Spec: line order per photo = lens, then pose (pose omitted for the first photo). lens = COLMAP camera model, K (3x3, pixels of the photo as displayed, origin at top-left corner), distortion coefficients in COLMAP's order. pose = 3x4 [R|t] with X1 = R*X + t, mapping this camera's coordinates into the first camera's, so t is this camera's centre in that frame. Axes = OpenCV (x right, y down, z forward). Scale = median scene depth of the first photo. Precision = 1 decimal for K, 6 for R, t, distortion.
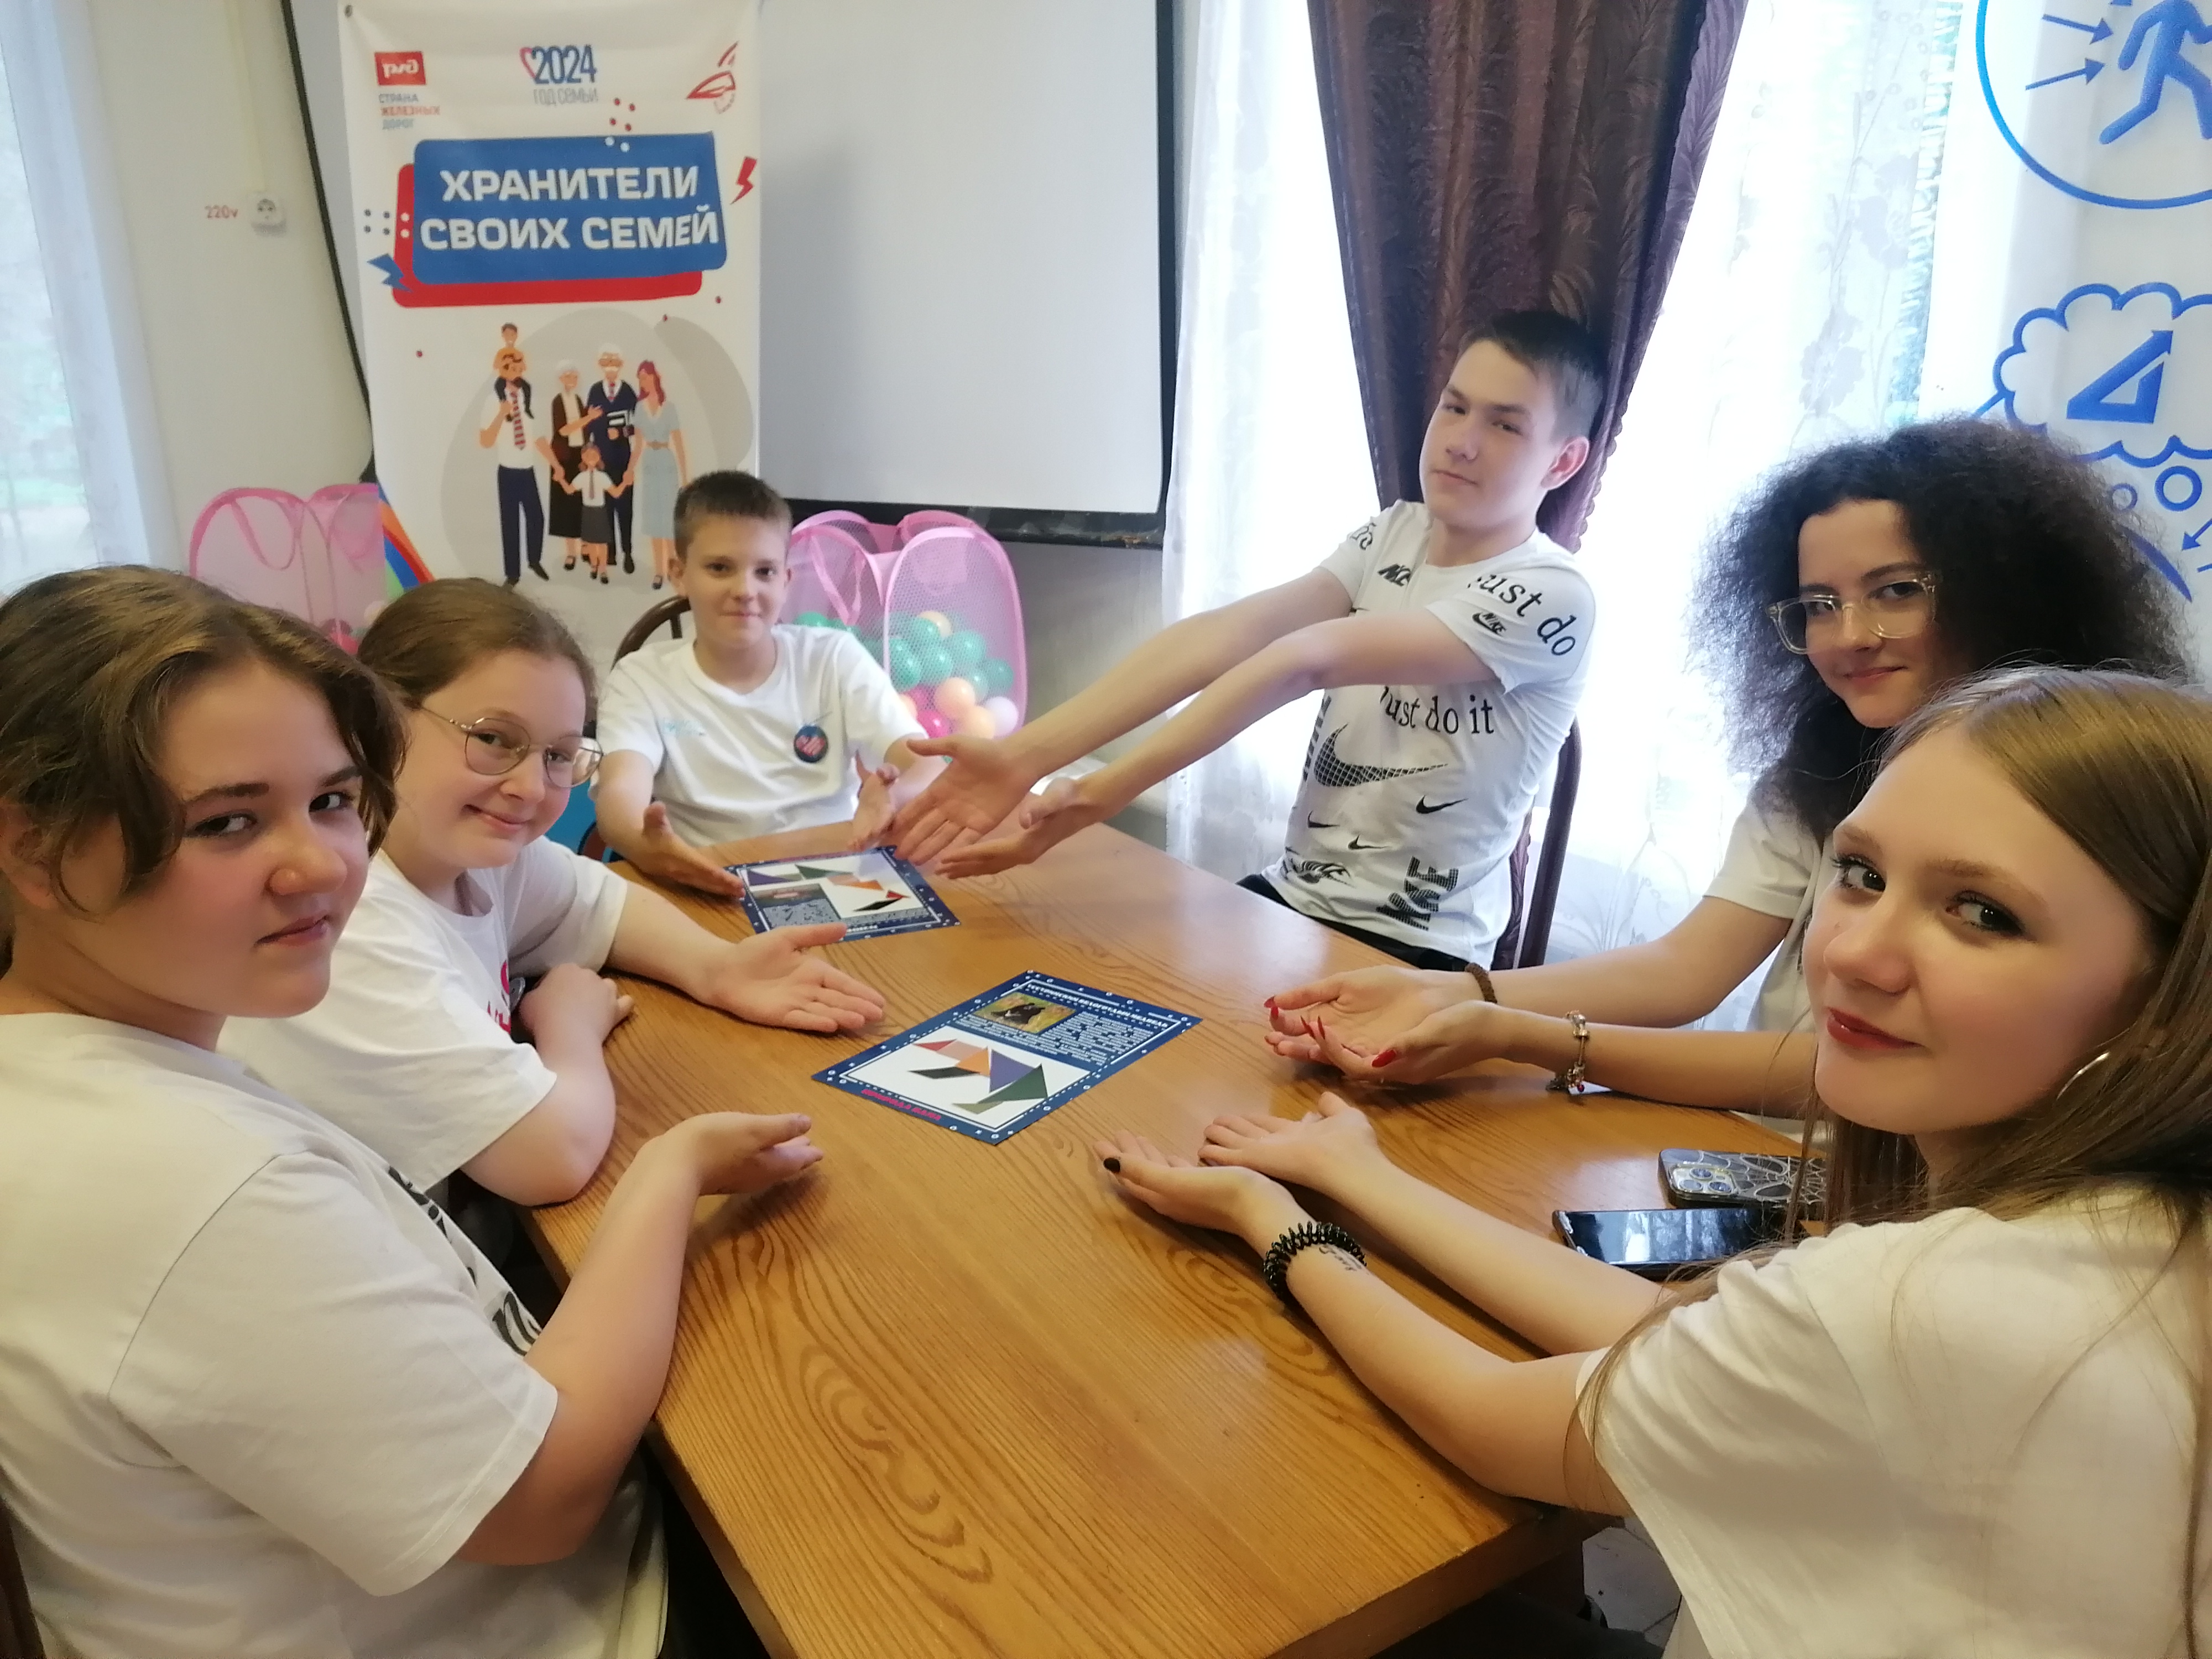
lens RADIAL K [[1645.8, 0, 1106.0], [0, 1645.8, 829.5], [0, 0, 1]] dist [0.107567, -0.153102]
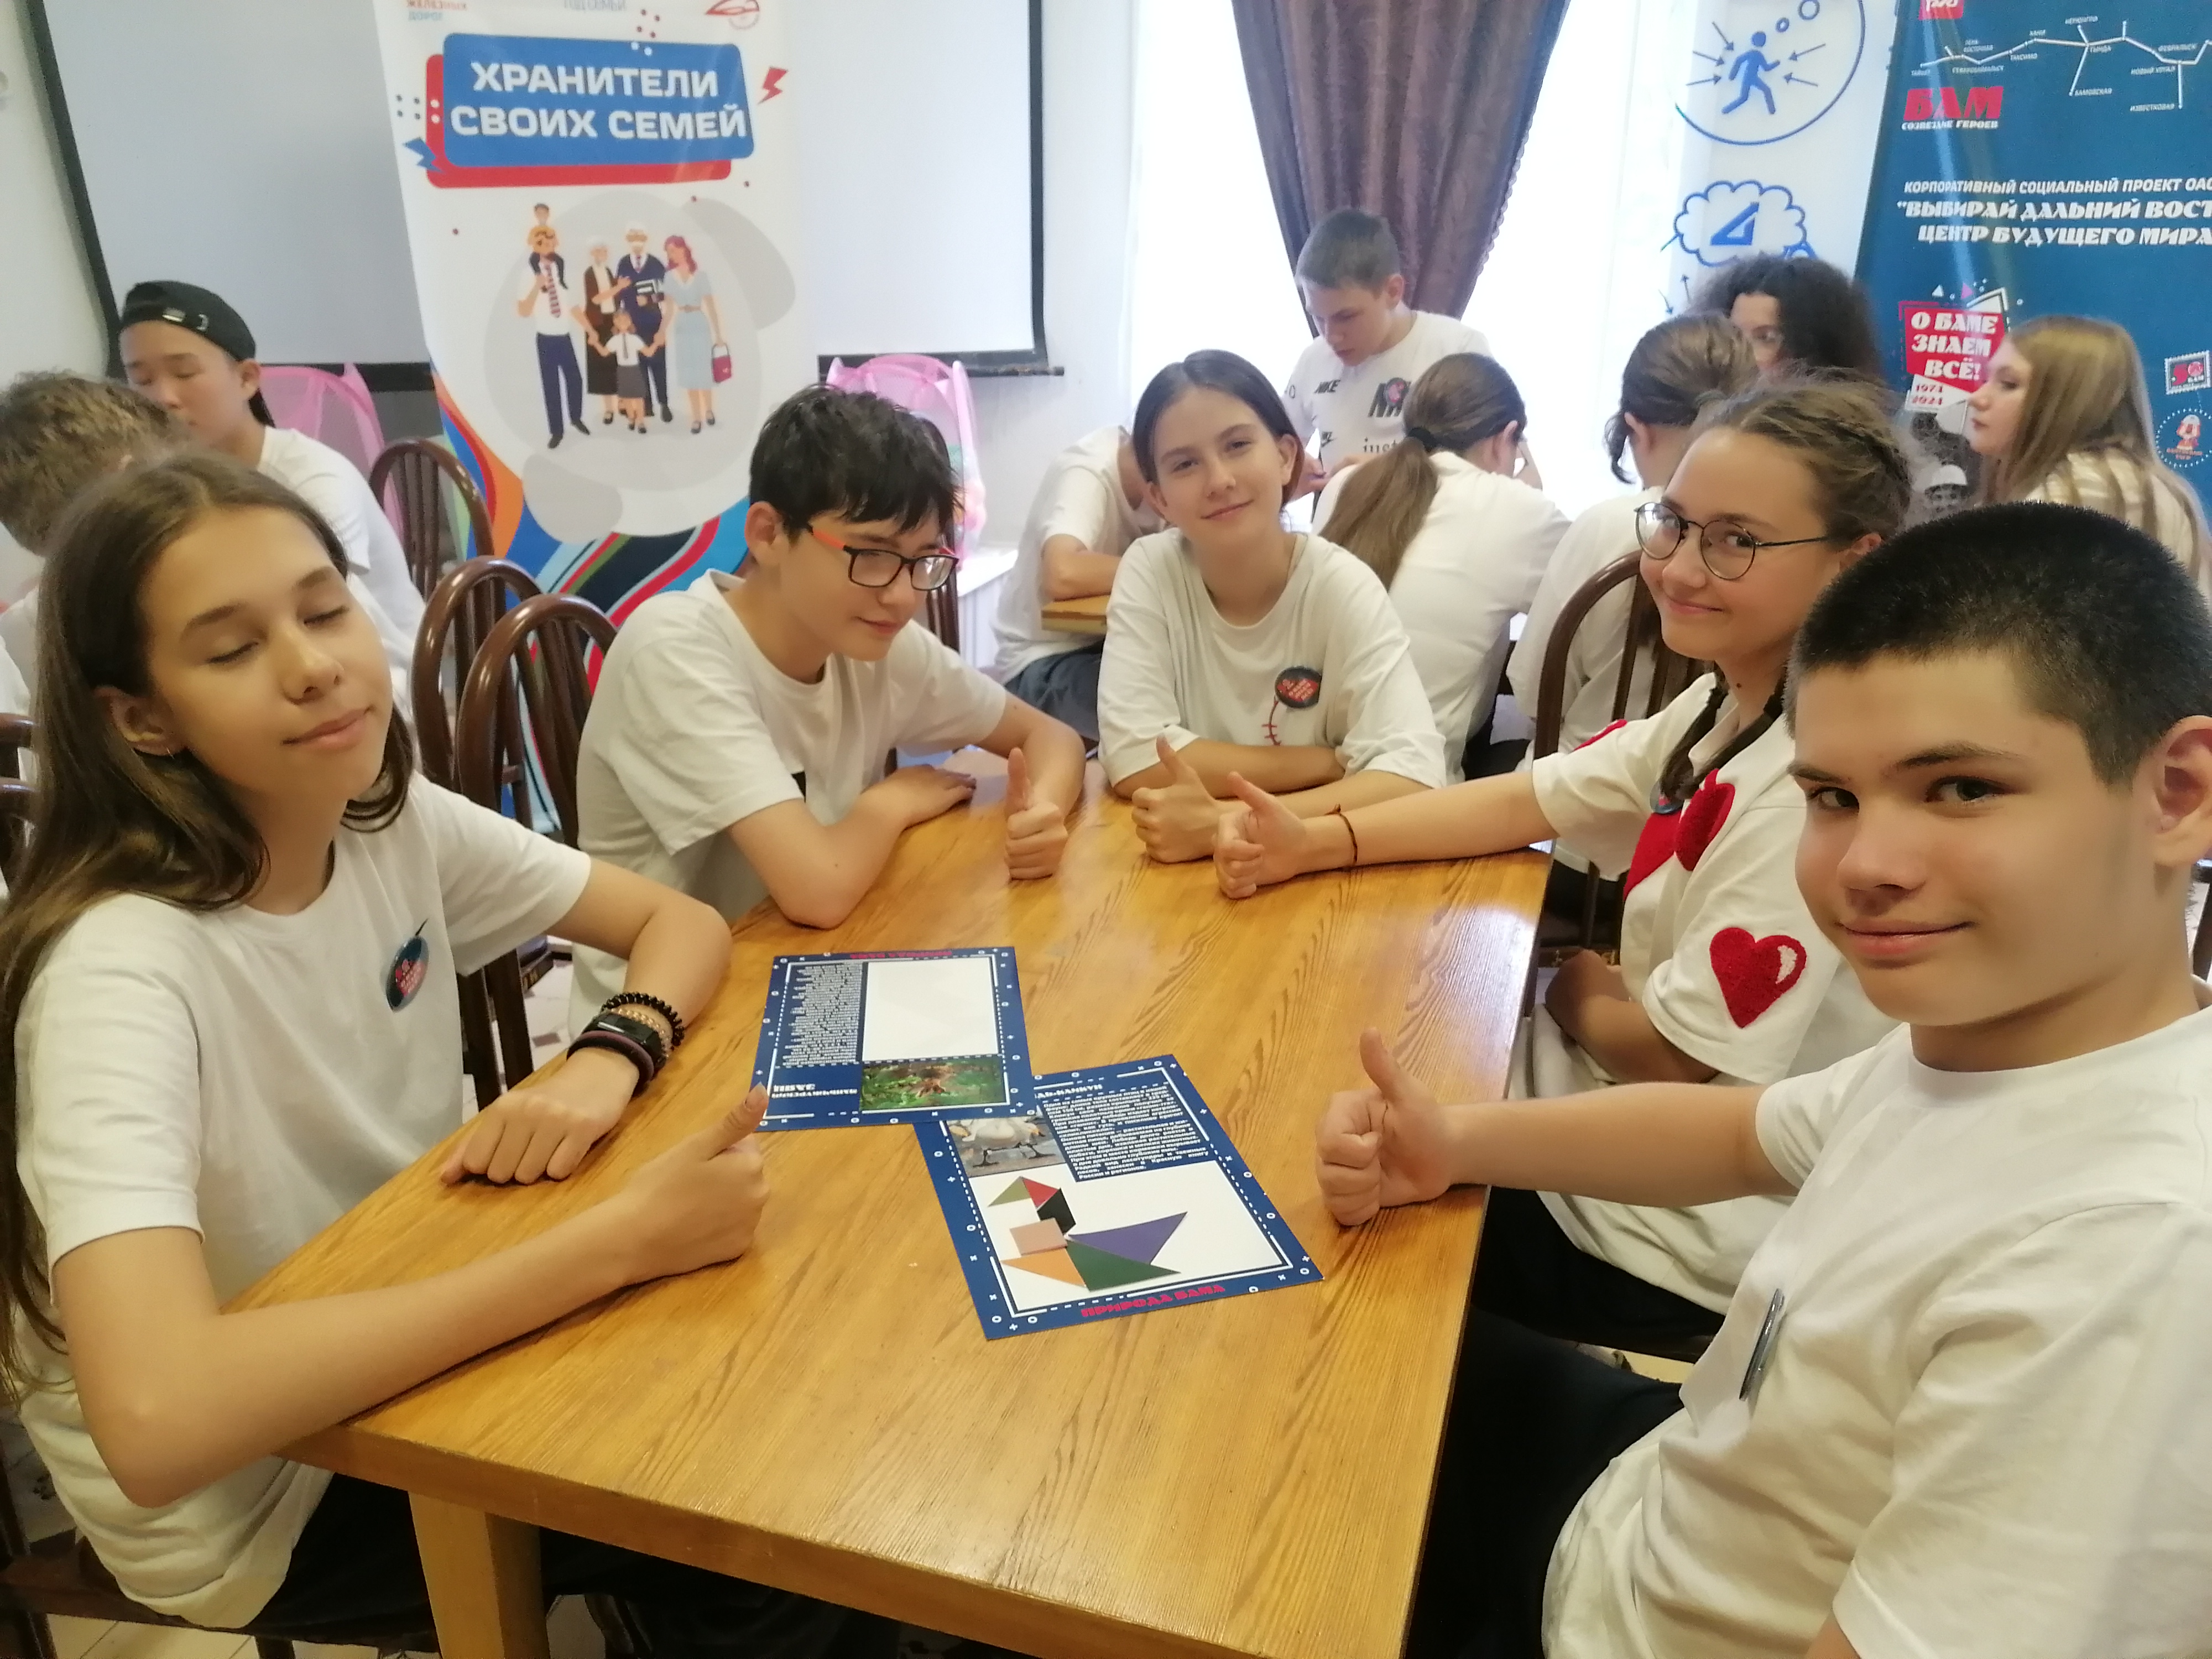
lens RADIAL K [[1661.5, 0, 1106.0], [0, 1661.5, 829.5], [0, 0, 1]] dist [0.071826, -0.102412]
pose [[0.759584, -0.220513, 0.611888, -0.865322], [0.193226, 0.974806, 0.111435, 0.055341], [-0.621044, 0.033589, 0.783055, -0.106274]]
